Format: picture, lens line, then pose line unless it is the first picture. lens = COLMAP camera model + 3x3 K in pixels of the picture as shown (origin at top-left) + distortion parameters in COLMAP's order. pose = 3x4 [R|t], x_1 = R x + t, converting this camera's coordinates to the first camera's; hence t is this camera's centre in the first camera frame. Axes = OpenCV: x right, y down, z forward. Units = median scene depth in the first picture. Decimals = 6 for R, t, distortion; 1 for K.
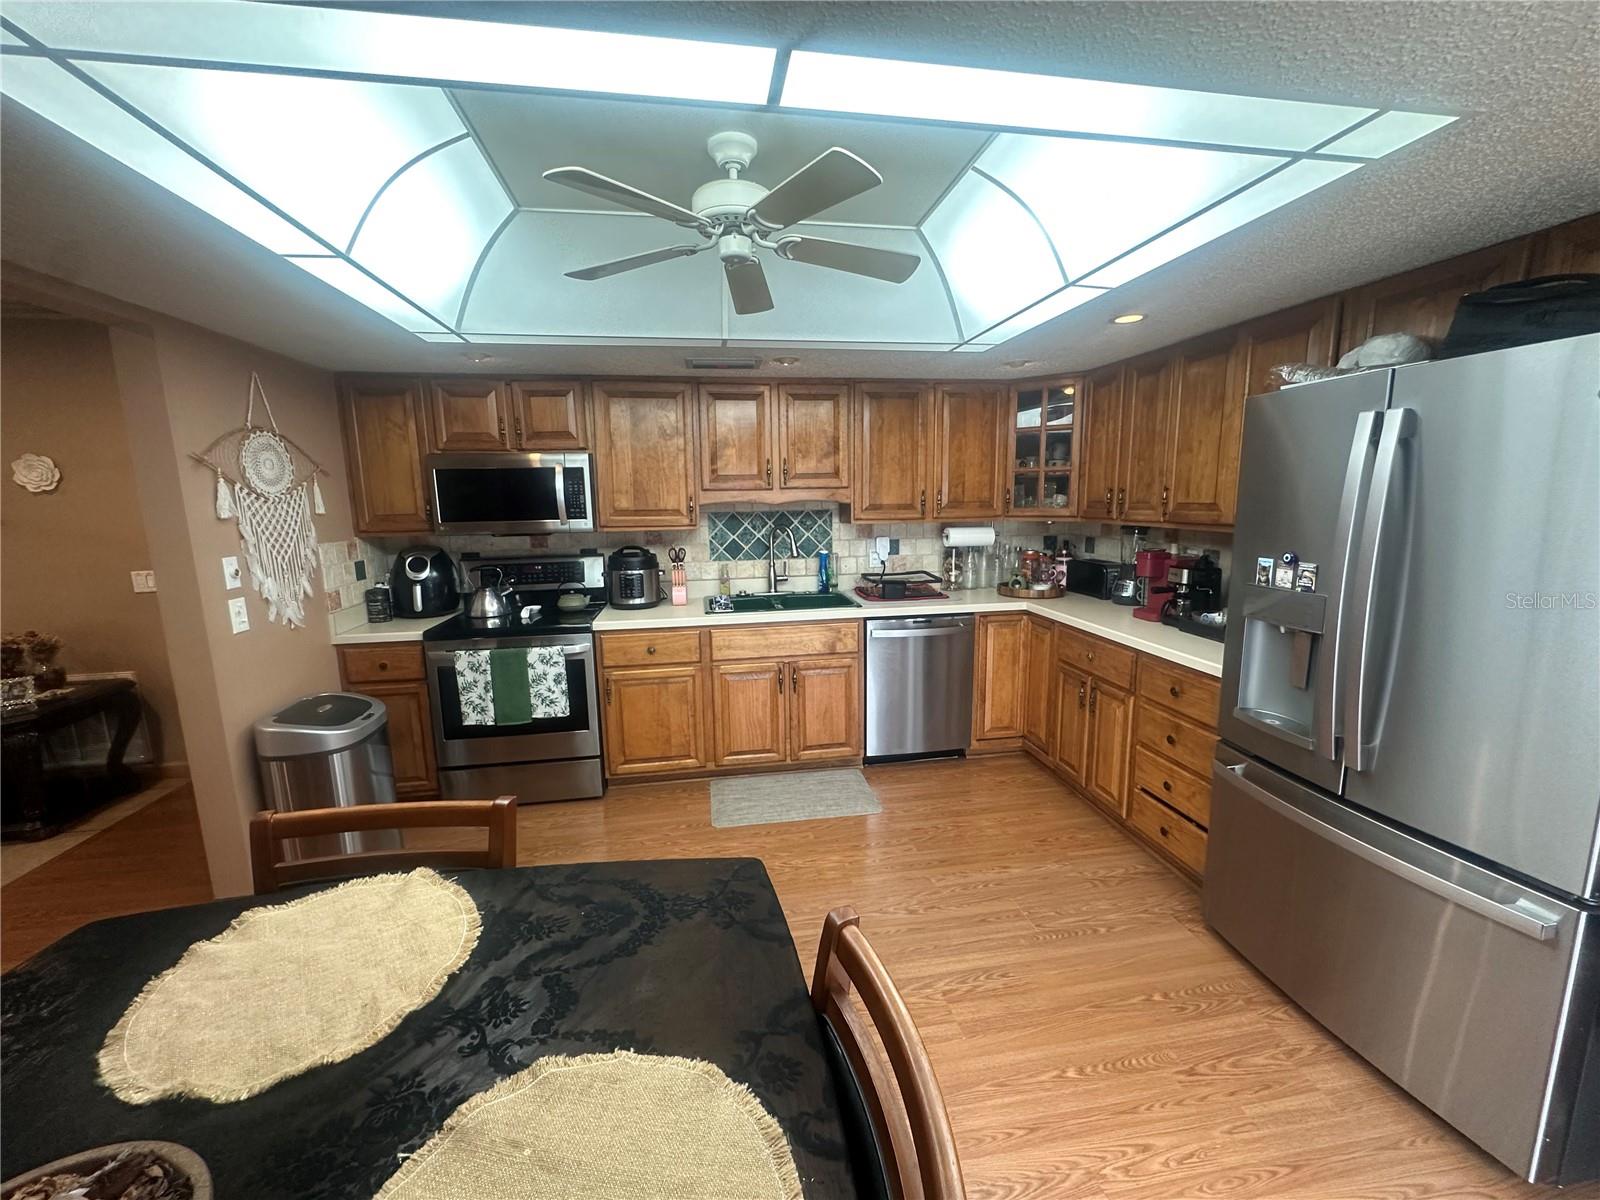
lens RADIAL K [[638.9, 0, 797.4], [0, 638.9, 600.4], [0, 0, 1]] dist [-0.006291, 0.000986]
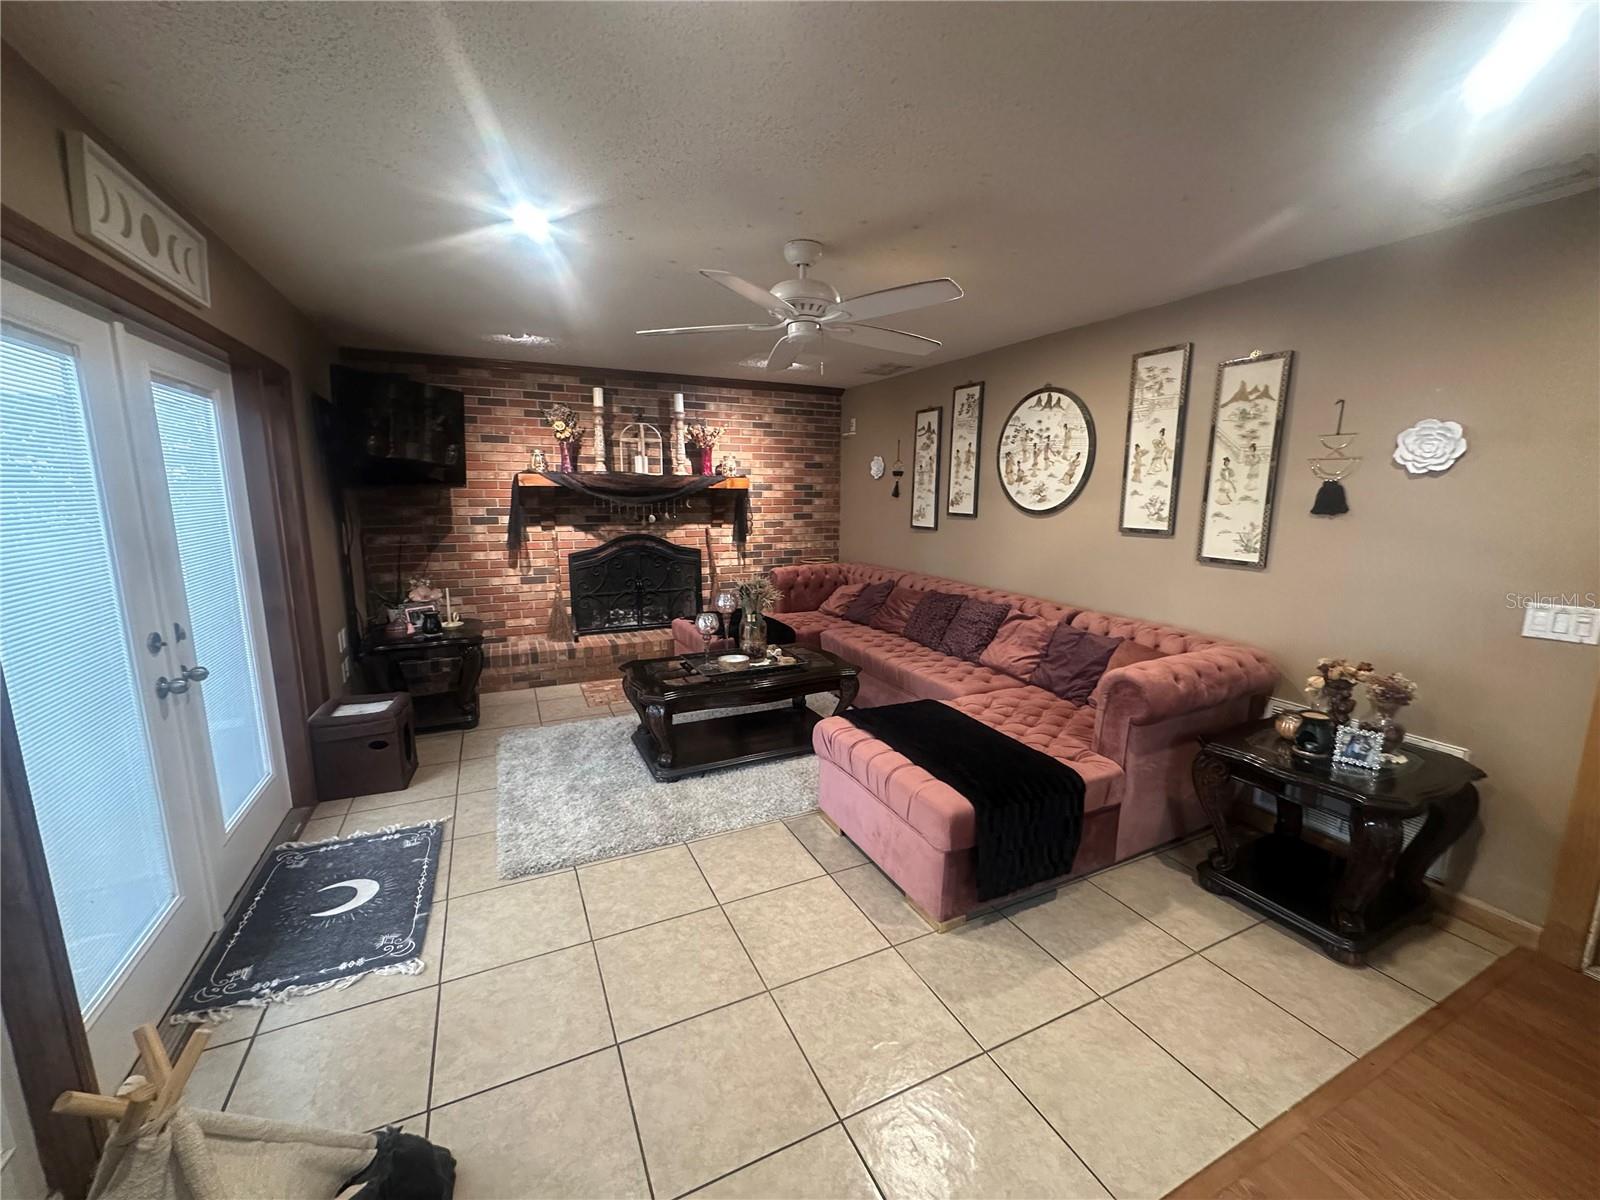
lens RADIAL K [[638.9, 0, 801.8], [0, 638.9, 596.7], [0, 0, 1]] dist [-0.006291, 0.000986]
pose [[0.283974, 0.180667, -0.941657, -0.699545], [-0.173506, 0.975557, 0.134847, -0.011469], [0.943003, 0.125090, 0.308380, 0.142431]]
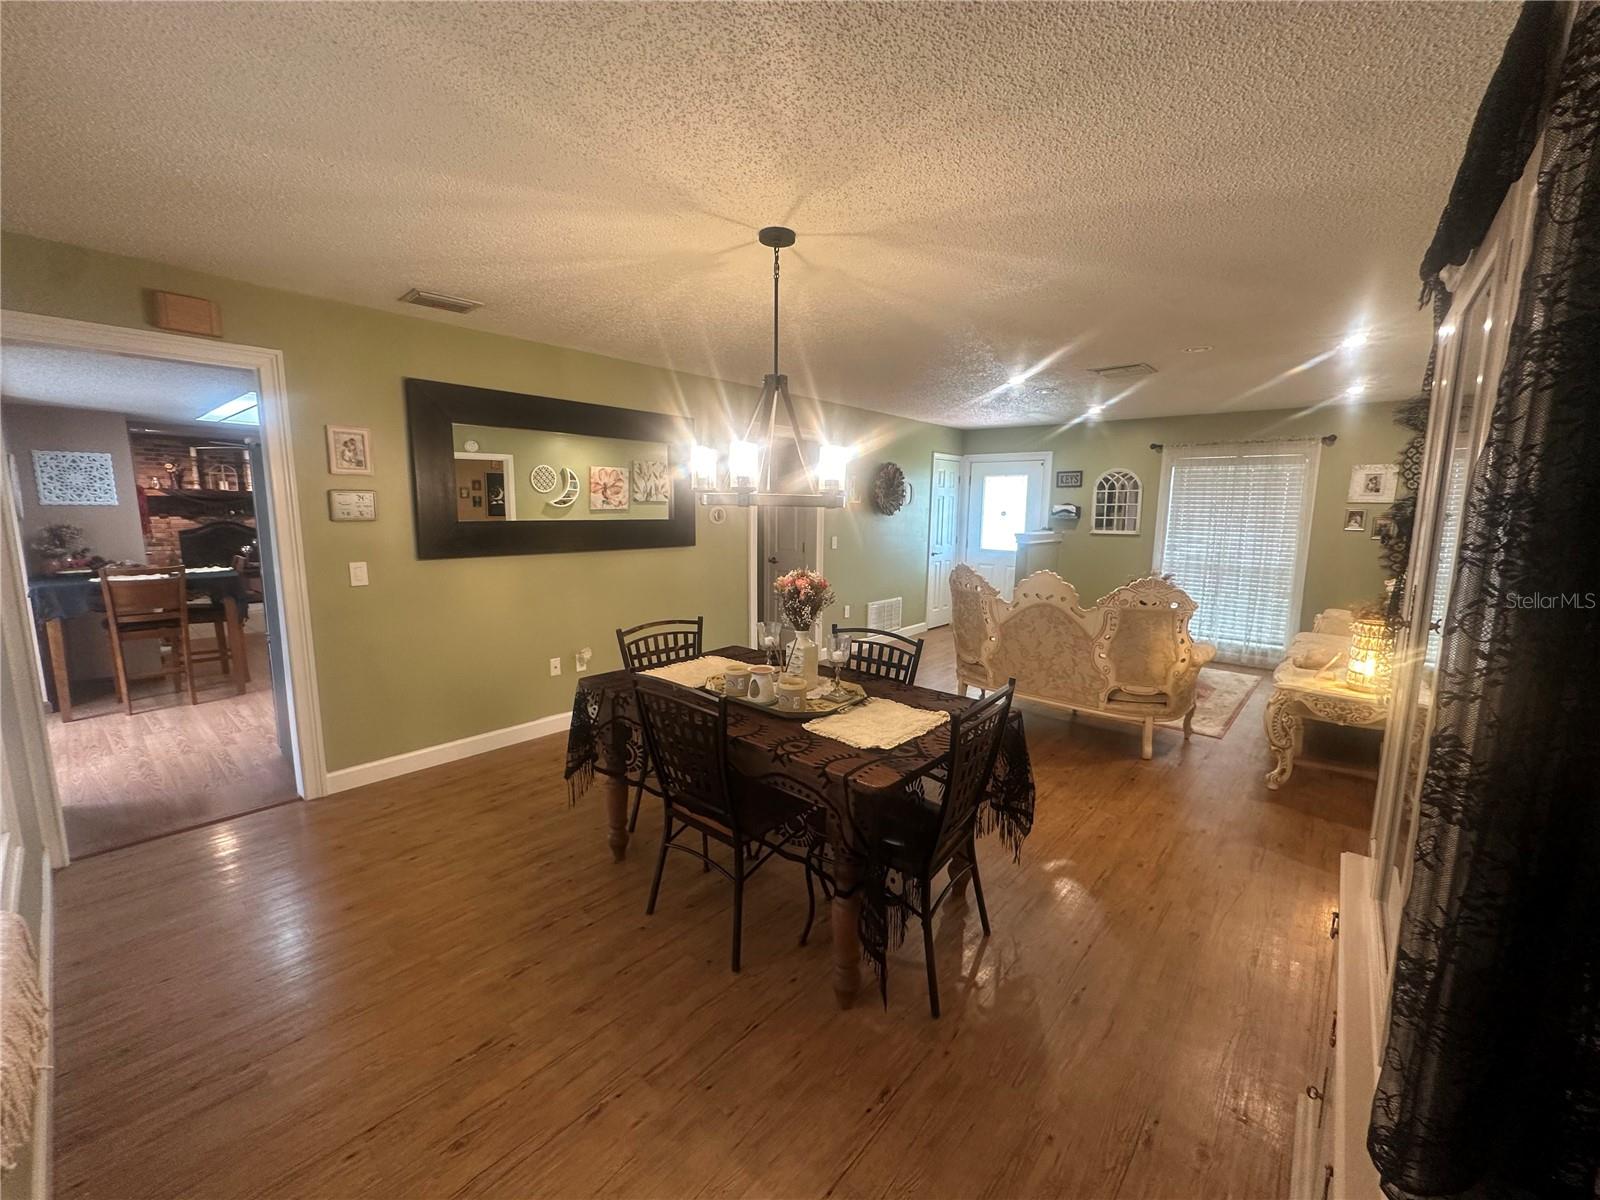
lens RADIAL K [[638.9, 0, 804.7], [0, 638.9, 602.4], [0, 0, 1]] dist [-0.006291, 0.000986]
pose [[0.652943, 0.136552, -0.744996, 1.947110], [-0.151976, 0.987230, 0.047754, -0.066021], [0.742003, 0.082041, 0.665357, 0.303235]]
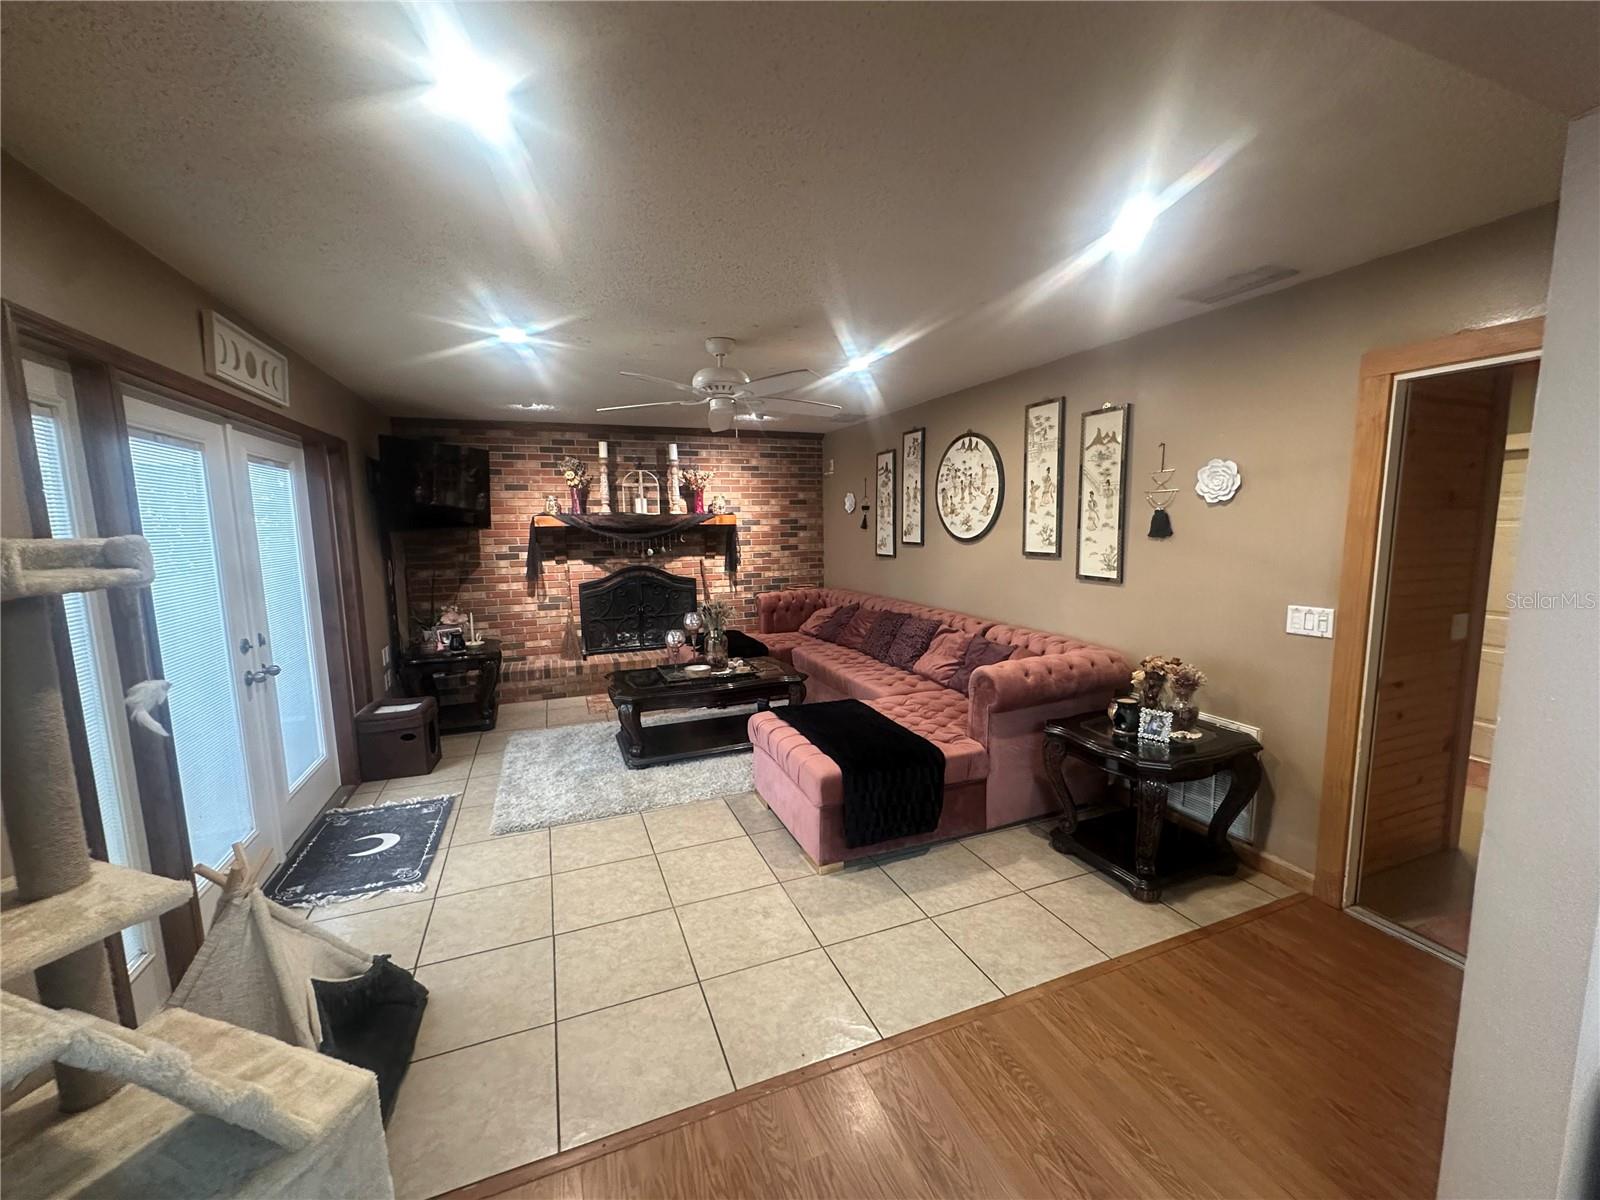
lens RADIAL K [[638.9, 0, 802.0], [0, 638.9, 597.3], [0, 0, 1]] dist [-0.006291, 0.000986]
pose [[0.219129, 0.131603, -0.966780, -0.457605], [-0.152784, 0.983267, 0.099217, -0.043209], [0.963659, 0.125967, 0.235569, 0.263694]]
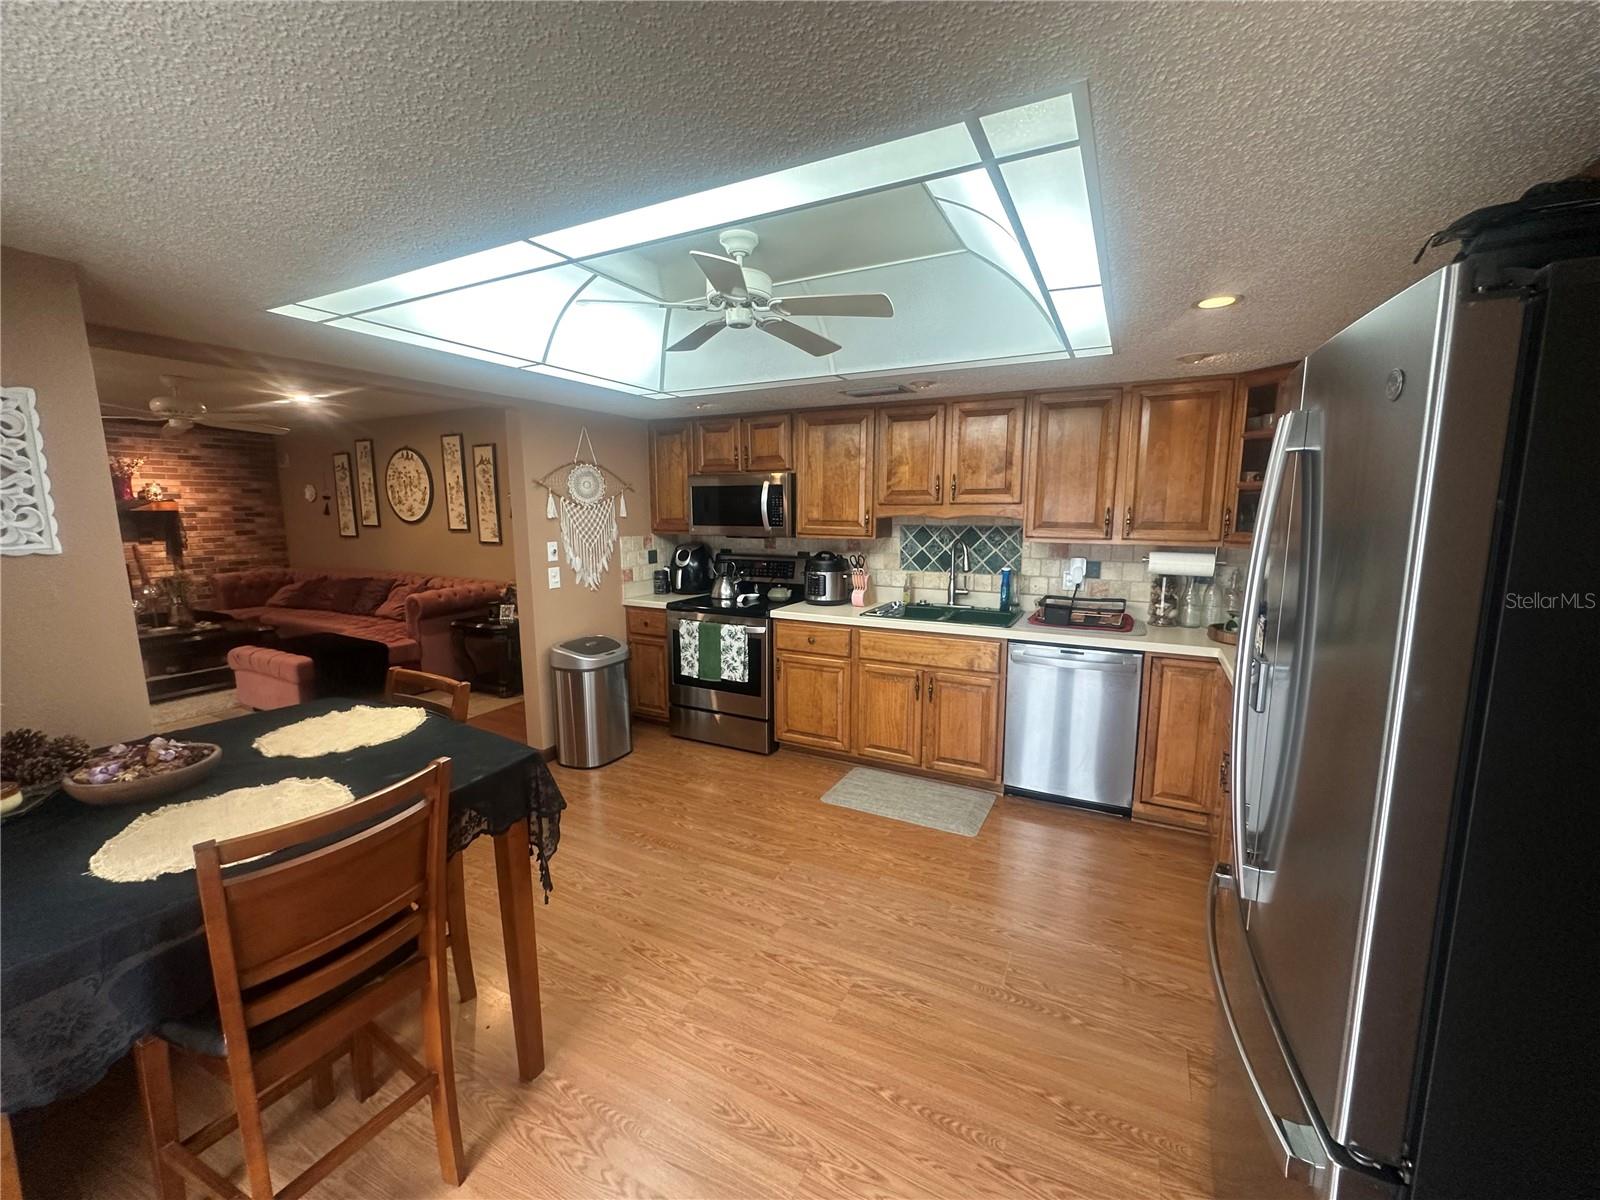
lens RADIAL K [[638.9, 0, 799.3], [0, 638.9, 598.7], [0, 0, 1]] dist [-0.006291, 0.000986]
pose [[0.801203, 0.100797, -0.589842, 0.428763], [-0.110814, 0.993654, 0.019280, -0.017475], [0.588043, 0.049916, 0.807288, 0.038302]]
